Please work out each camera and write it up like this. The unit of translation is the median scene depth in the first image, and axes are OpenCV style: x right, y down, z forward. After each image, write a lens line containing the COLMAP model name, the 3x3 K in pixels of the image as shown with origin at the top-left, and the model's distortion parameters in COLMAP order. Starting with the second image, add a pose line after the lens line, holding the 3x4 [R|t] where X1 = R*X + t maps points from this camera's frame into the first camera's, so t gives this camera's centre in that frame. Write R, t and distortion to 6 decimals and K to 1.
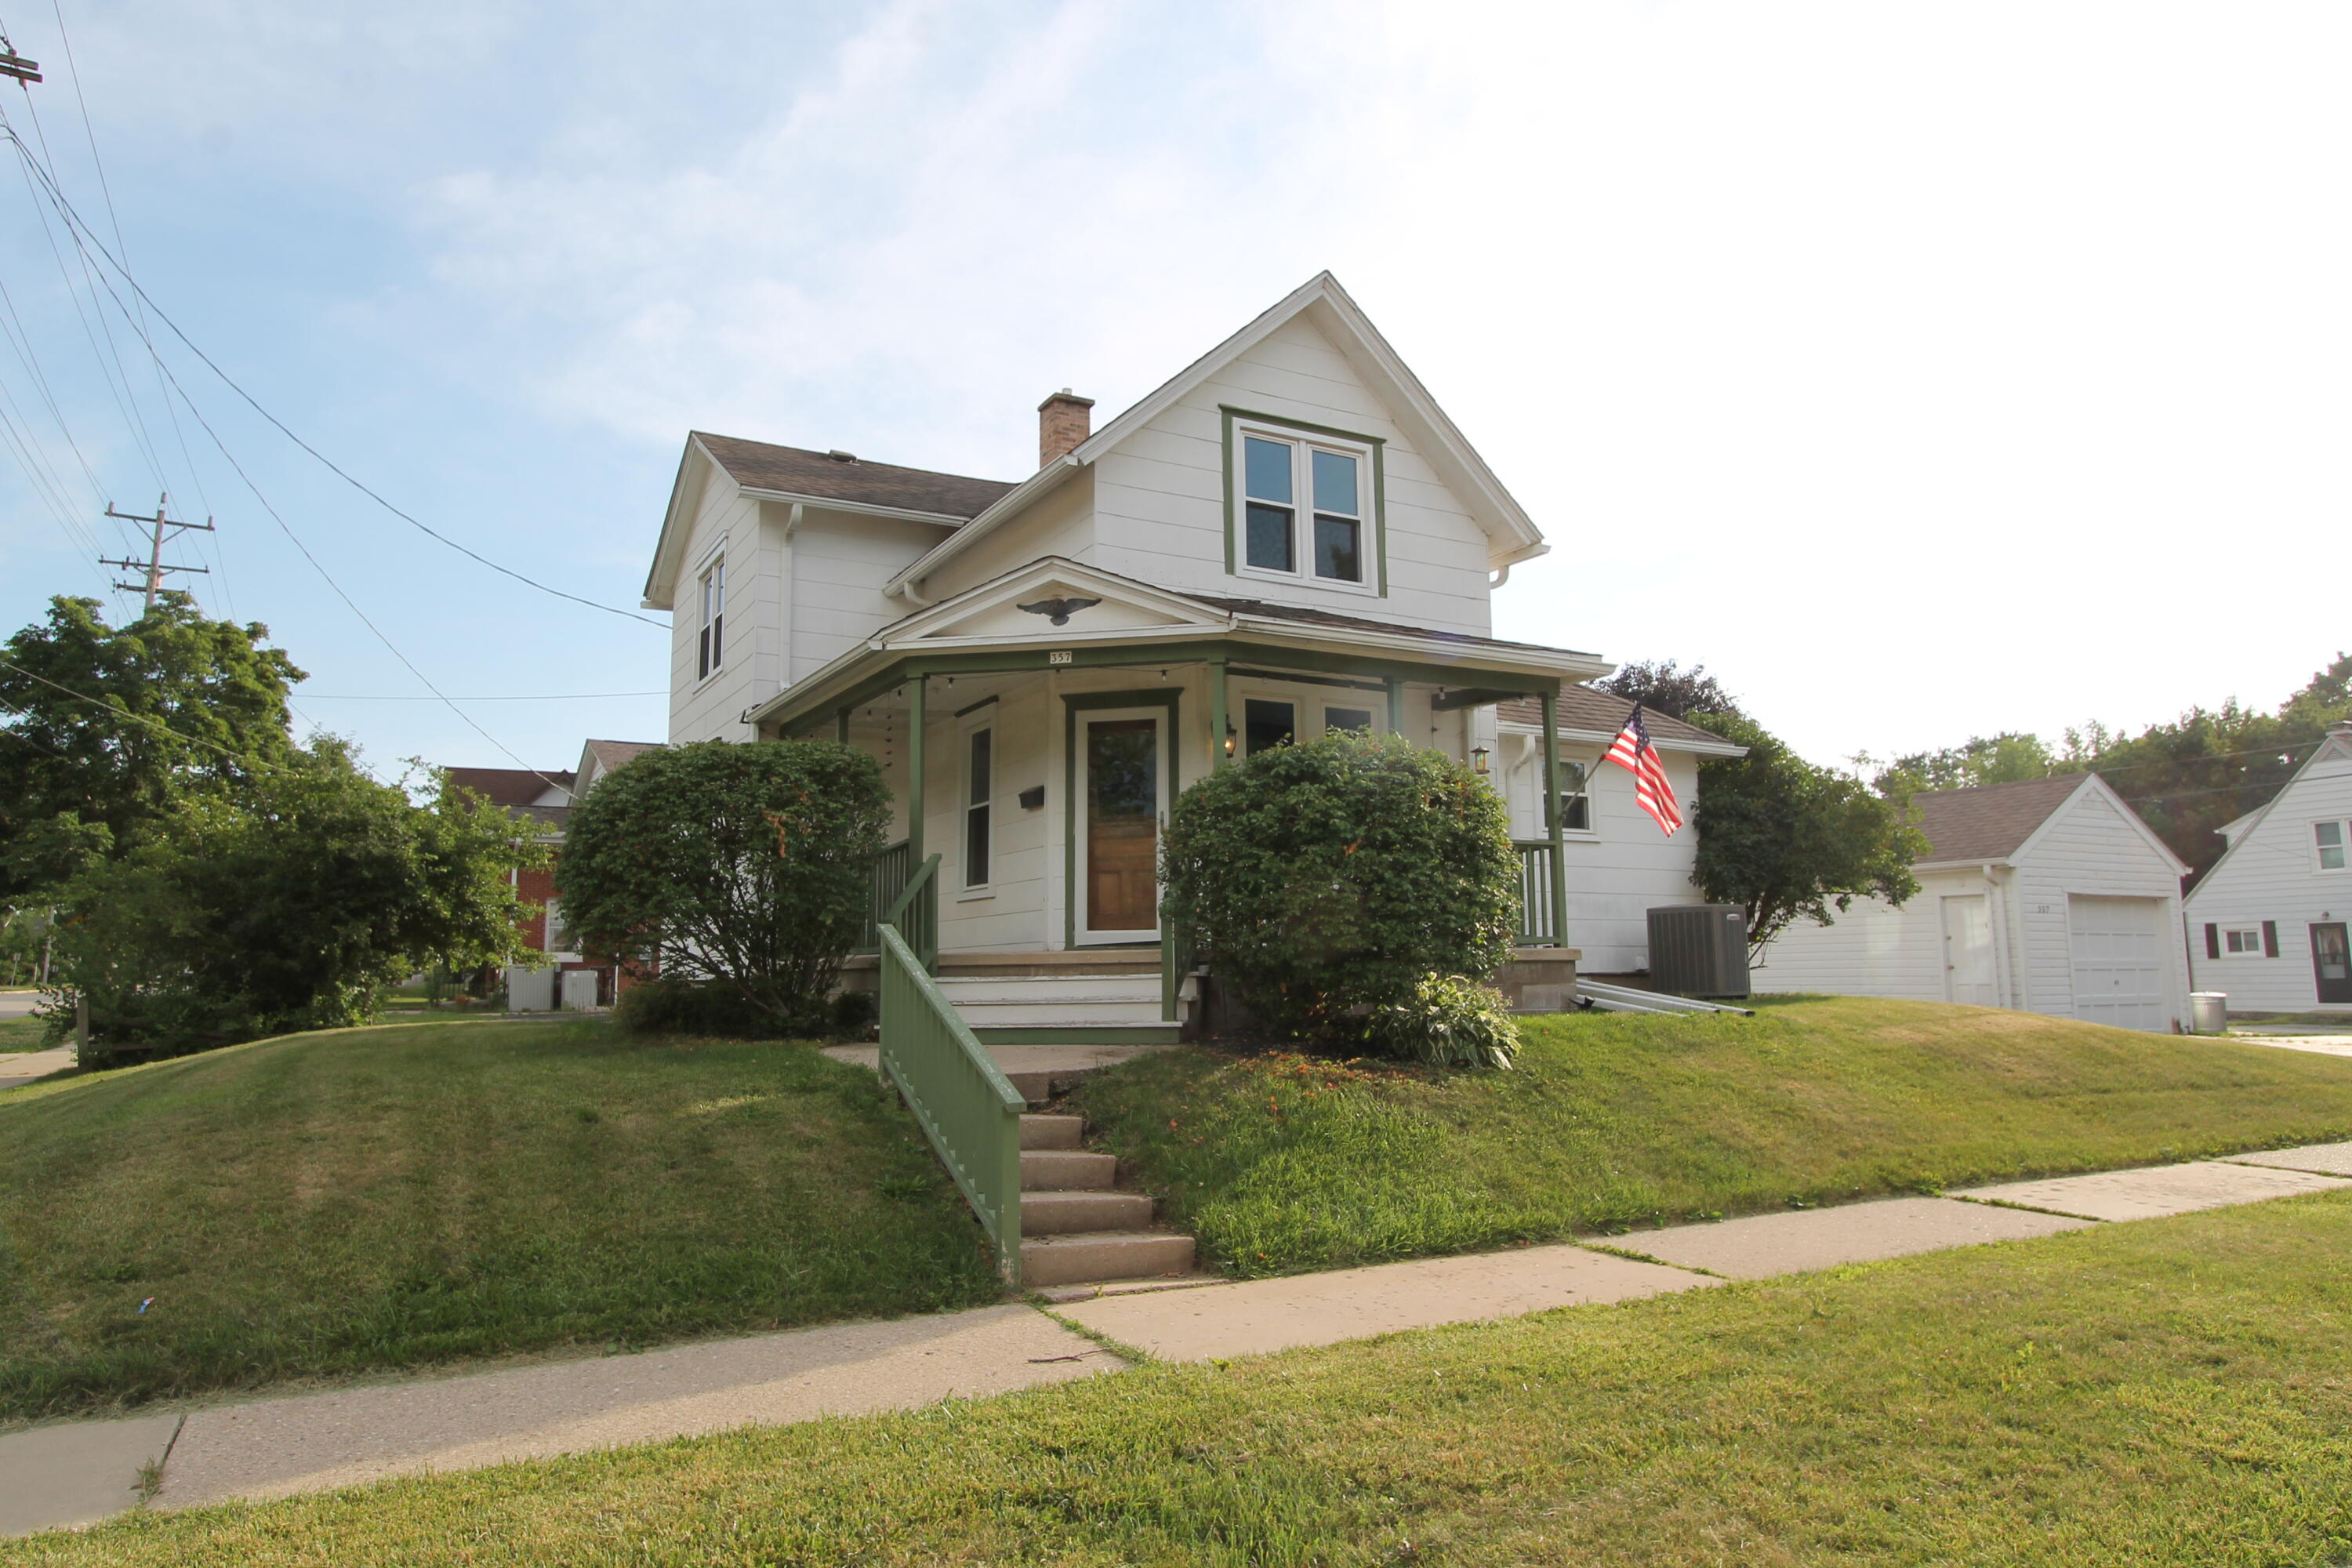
lens RADIAL K [[1502.7, 0, 1169.5], [0, 1502.7, 774.8], [0, 0, 1]] dist [-0.016652, 0.013614]
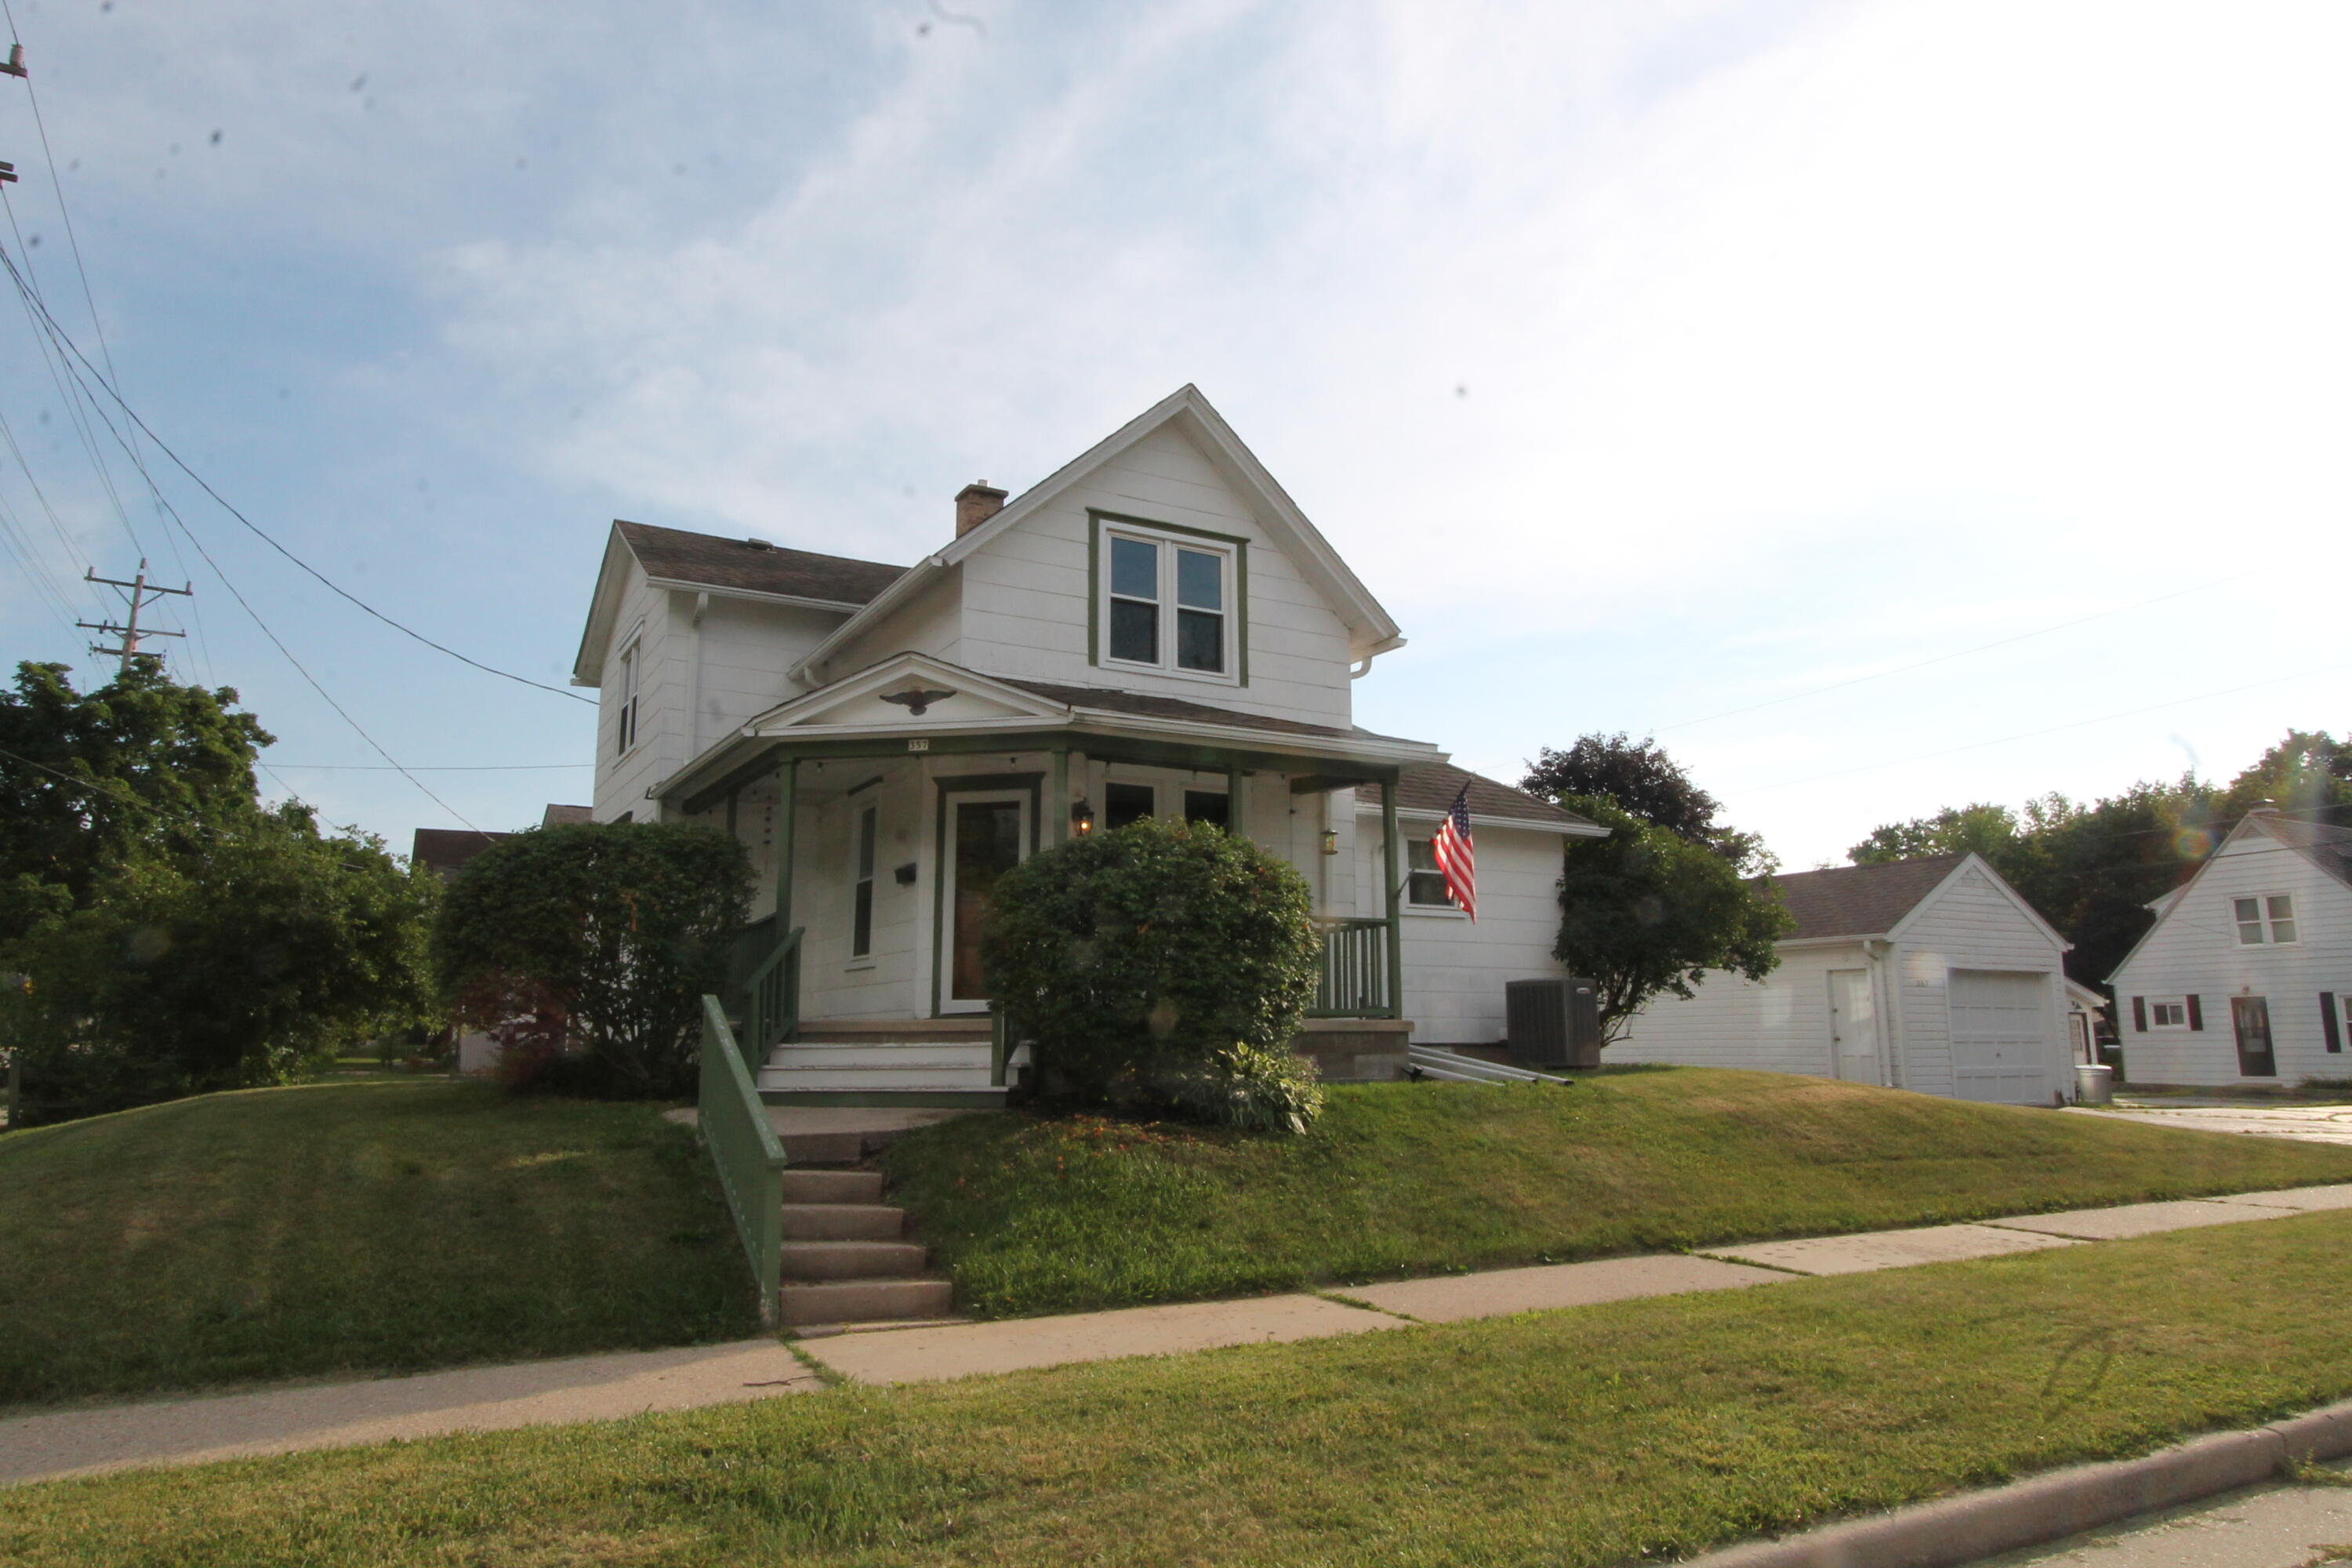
lens RADIAL K [[1502.7, 0, 1174.8], [0, 1502.7, 776.4], [0, 0, 1]] dist [-0.016652, 0.013614]
pose [[0.999949, 0.007753, 0.006408, 0.090218], [-0.007482, 0.999119, -0.041300, -0.010830], [-0.006723, 0.041250, 0.999126, -0.064549]]
